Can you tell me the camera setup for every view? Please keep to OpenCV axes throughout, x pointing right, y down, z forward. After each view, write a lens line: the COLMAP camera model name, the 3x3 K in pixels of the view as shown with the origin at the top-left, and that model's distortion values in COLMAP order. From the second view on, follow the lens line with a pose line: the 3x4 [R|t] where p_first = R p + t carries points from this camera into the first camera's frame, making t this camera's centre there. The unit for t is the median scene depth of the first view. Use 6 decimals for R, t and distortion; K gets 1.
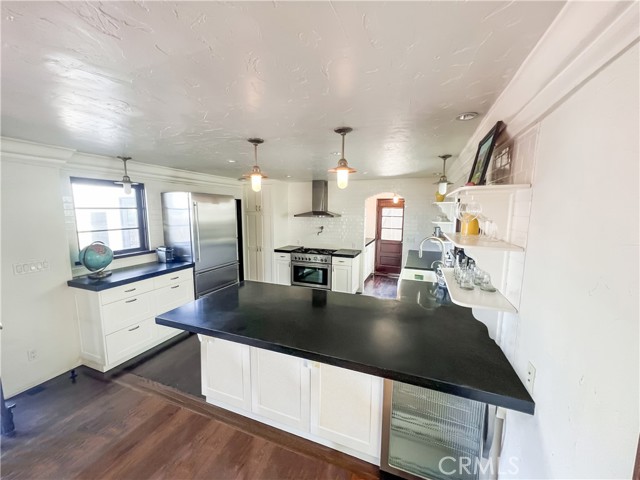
lens RADIAL K [[252.2, 0, 320.0], [0, 252.2, 240.0], [0, 0, 1]] dist [-0.000084, -0.000058]
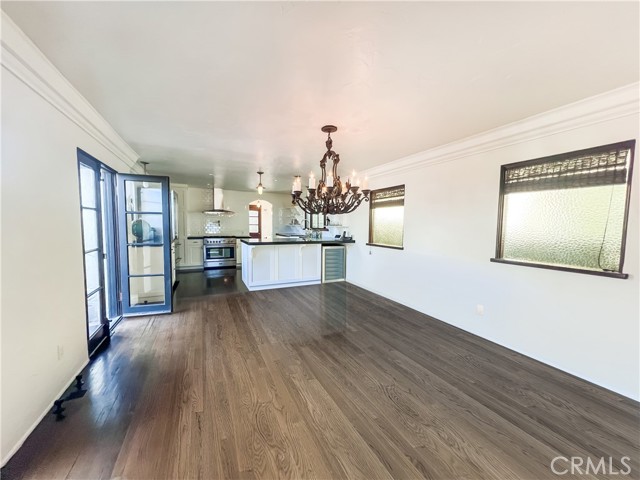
lens RADIAL K [[252.2, 0, 320.0], [0, 252.2, 240.0], [0, 0, 1]] dist [-0.000084, -0.000058]
pose [[0.679231, -0.047599, 0.732379, -0.688765], [0.076124, 0.997081, -0.005798, 0.114010], [-0.729966, 0.059690, 0.680872, -0.392397]]
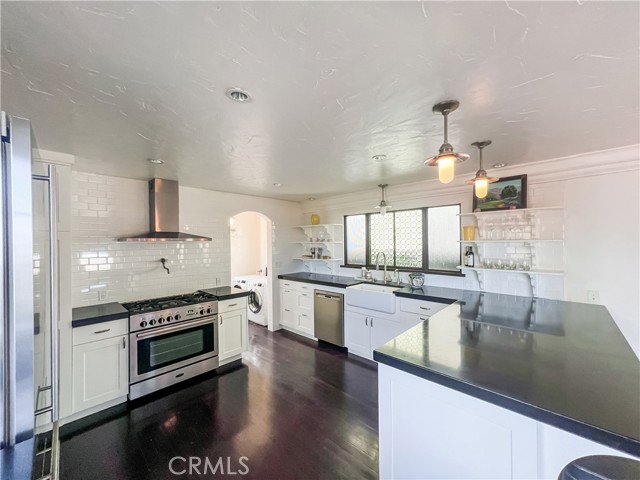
lens RADIAL K [[257.5, 0, 320.0], [0, 257.5, 240.0], [0, 0, 1]] dist [0.021975, 0.000078]
pose [[0.393463, -0.009253, 0.919294, -0.426089], [0.116181, 0.992433, -0.039737, -0.030666], [-0.911970, 0.122440, 0.391560, 0.461341]]
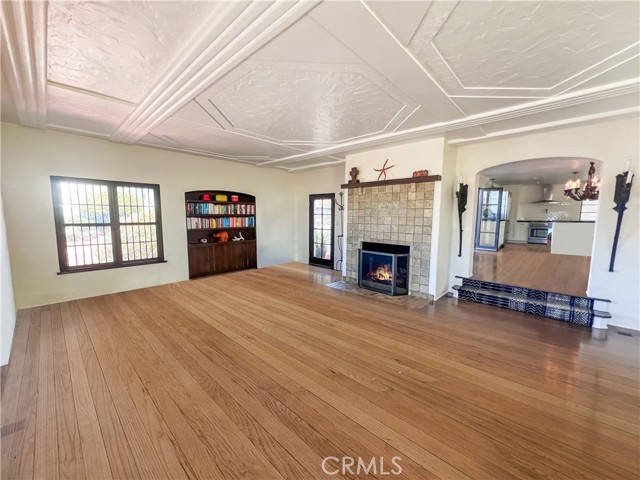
lens RADIAL K [[252.2, 0, 320.0], [0, 252.2, 240.0], [0, 0, 1]] dist [-0.000084, -0.000058]
pose [[0.930472, 0.036191, -0.364572, -0.901141], [-0.040881, 0.999151, -0.005151, 0.264109], [0.364076, 0.019697, 0.931161, -1.381755]]
